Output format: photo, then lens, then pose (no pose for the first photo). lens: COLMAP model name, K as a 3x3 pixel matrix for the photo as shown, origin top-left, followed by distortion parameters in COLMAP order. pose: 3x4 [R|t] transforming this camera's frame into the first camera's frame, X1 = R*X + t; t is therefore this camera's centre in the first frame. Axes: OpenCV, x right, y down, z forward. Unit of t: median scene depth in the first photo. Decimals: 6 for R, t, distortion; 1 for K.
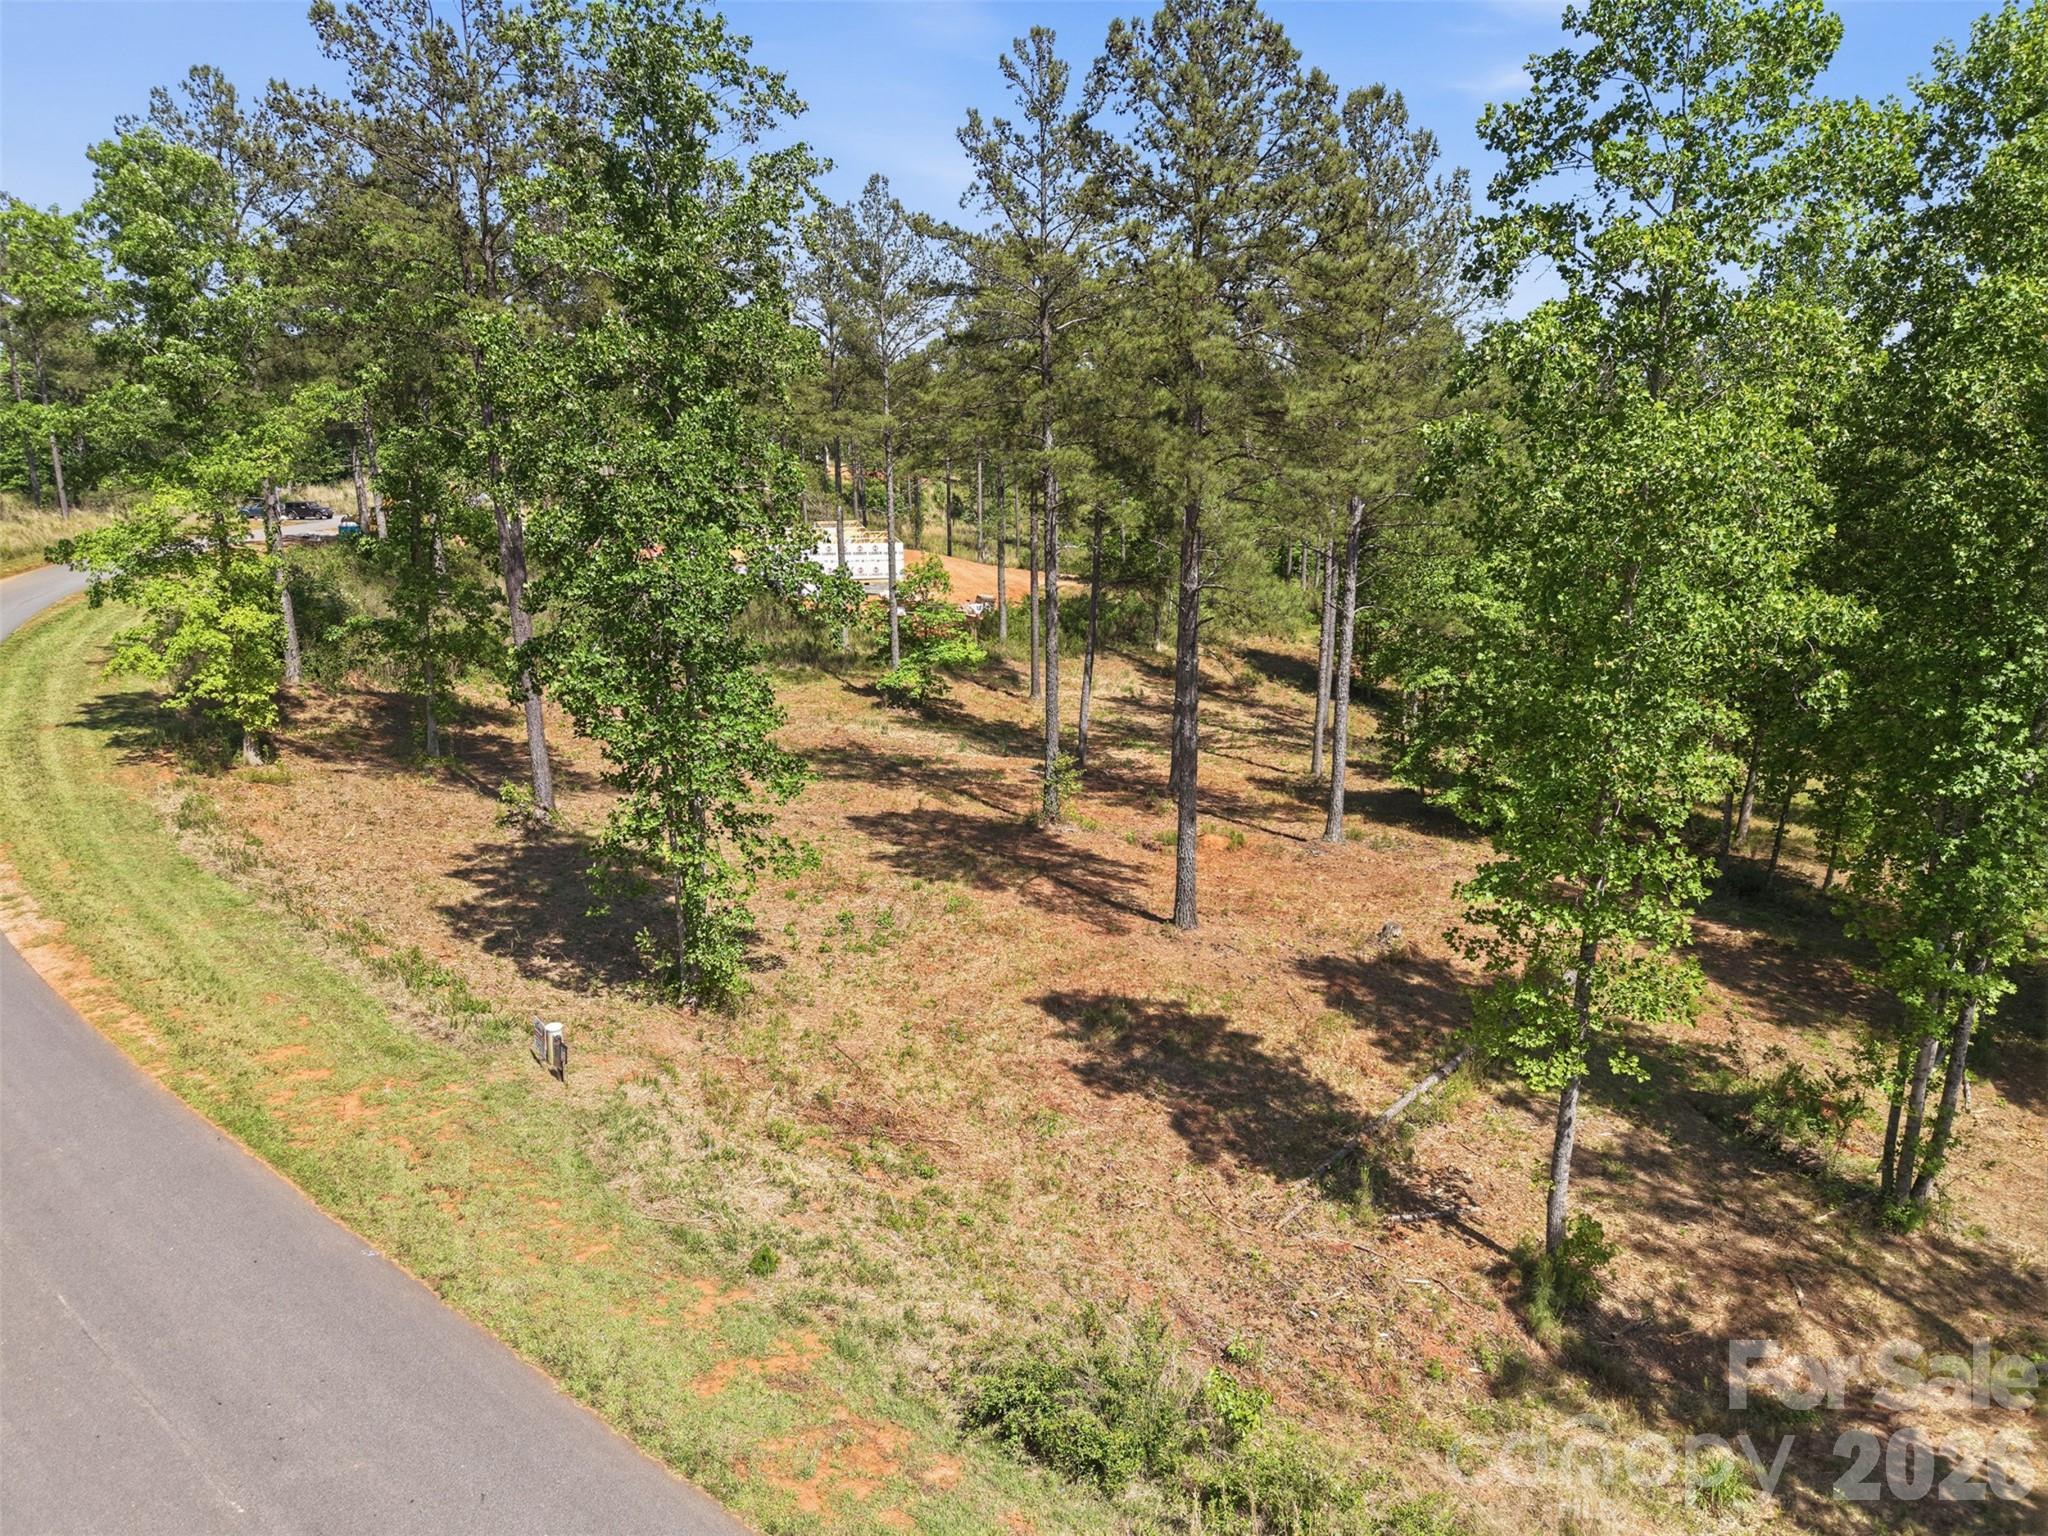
lens RADIAL K [[1354.5, 0, 1022.0], [0, 1354.5, 782.6], [0, 0, 1]] dist [0.057396, -0.056332]
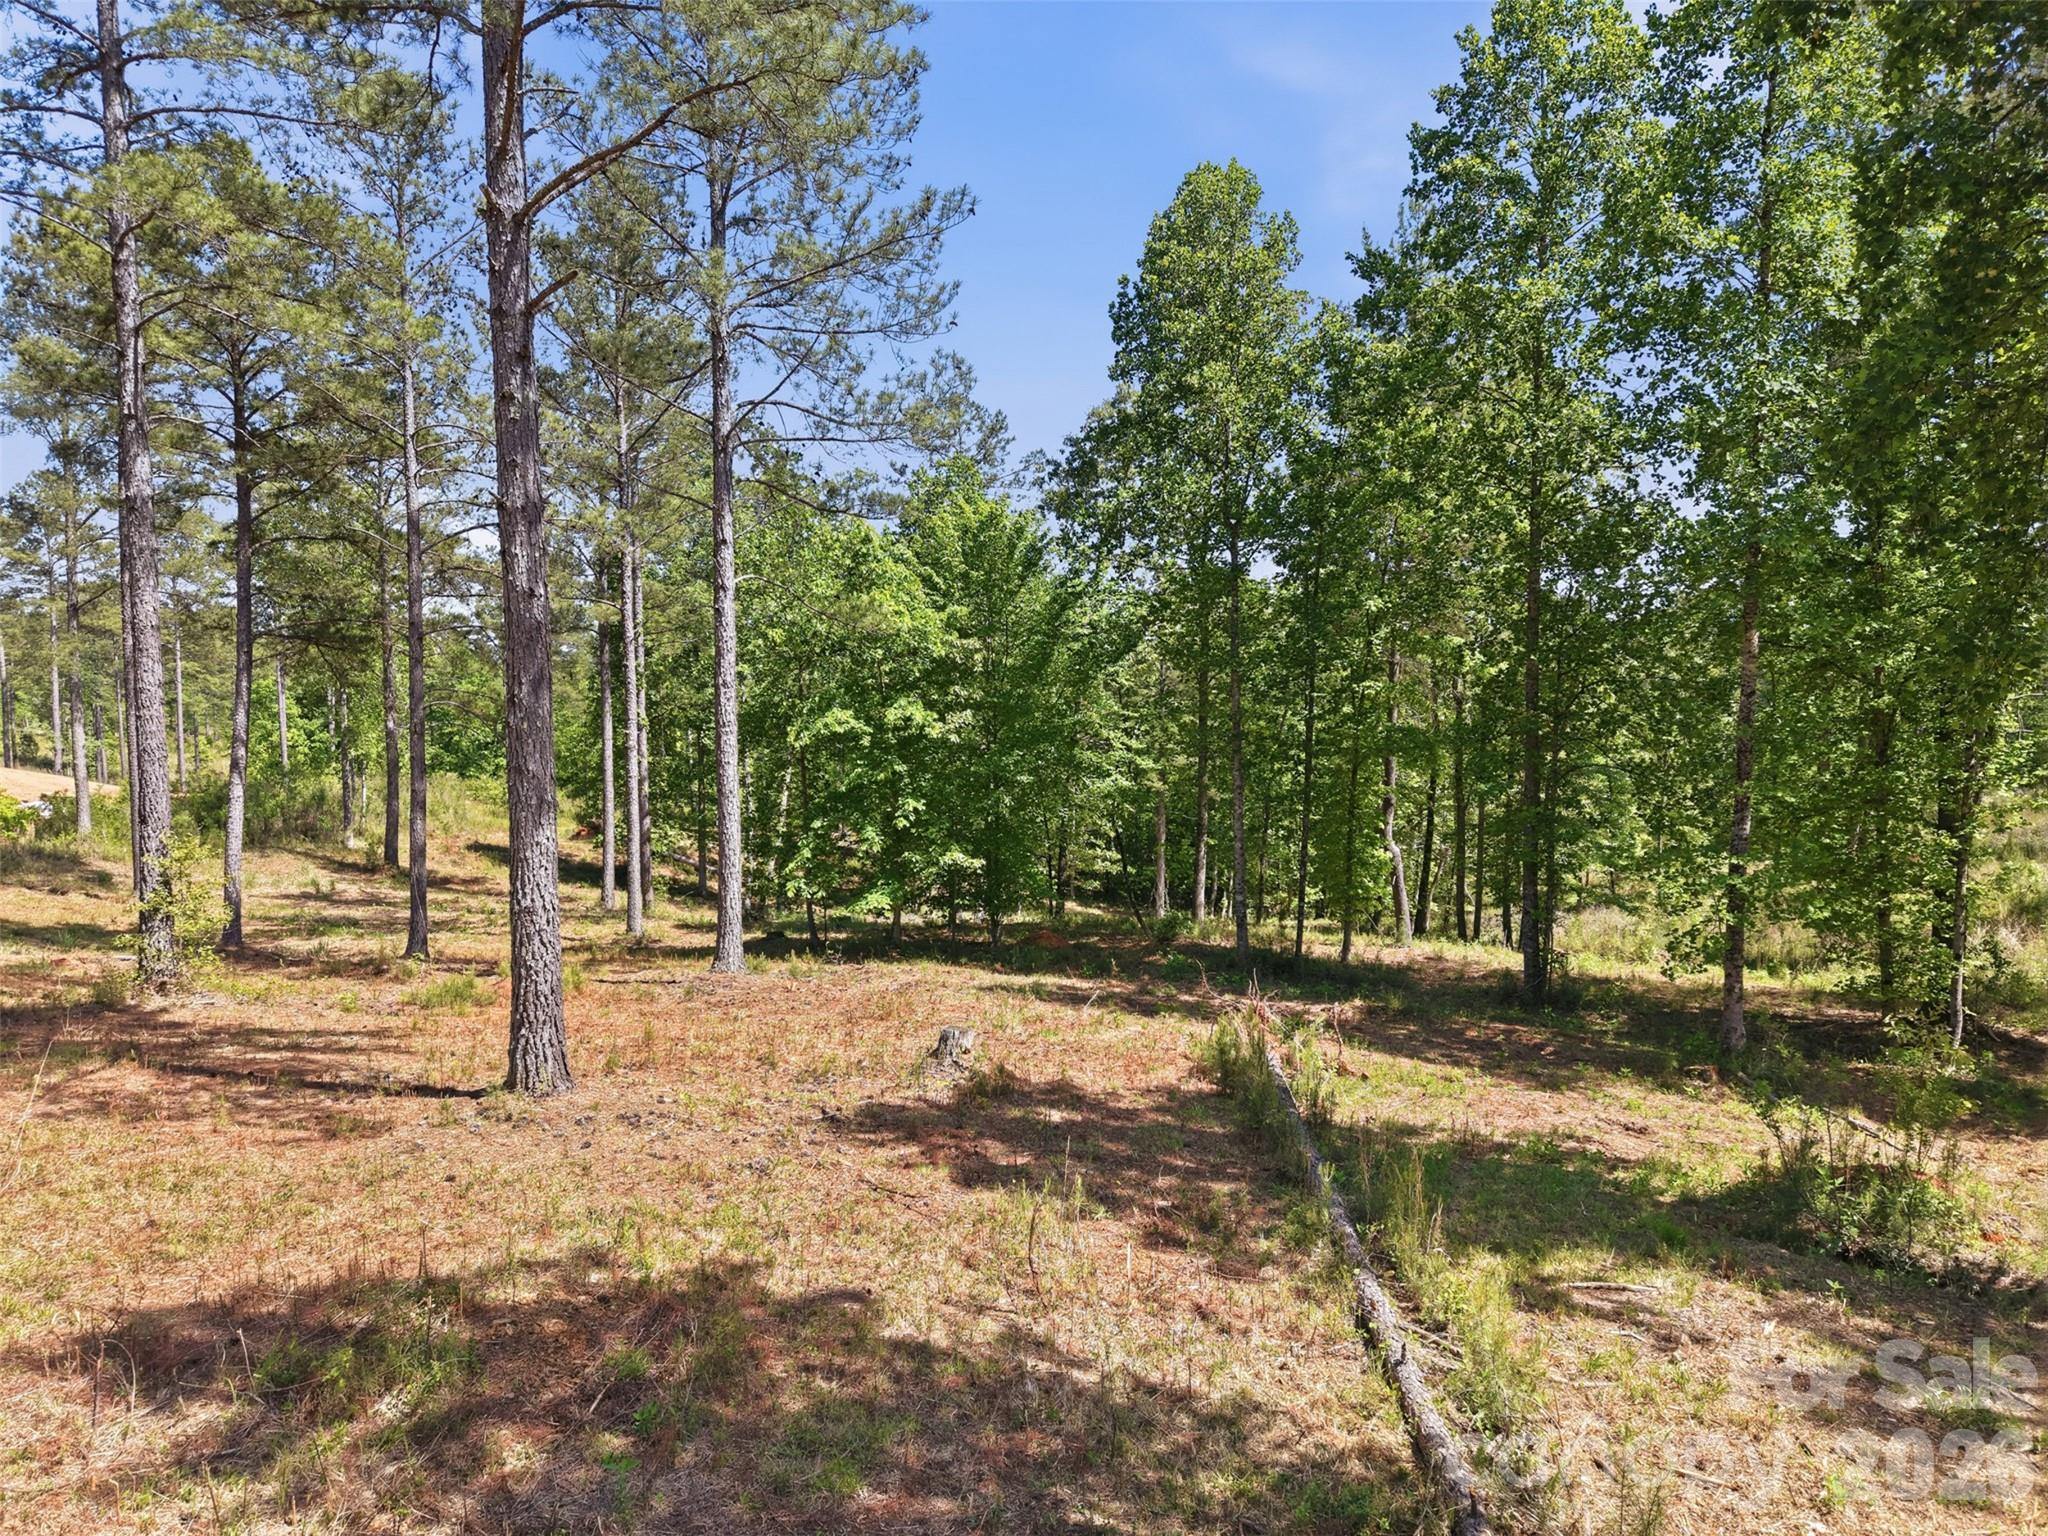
lens RADIAL K [[1354.5, 0, 1022.0], [0, 1354.5, 782.6], [0, 0, 1]] dist [0.057396, -0.056332]
pose [[0.841528, -0.035827, 0.539024, 0.017187], [0.144093, 0.976535, -0.160053, 0.069565], [-0.520641, 0.212359, 0.826944, 0.385944]]
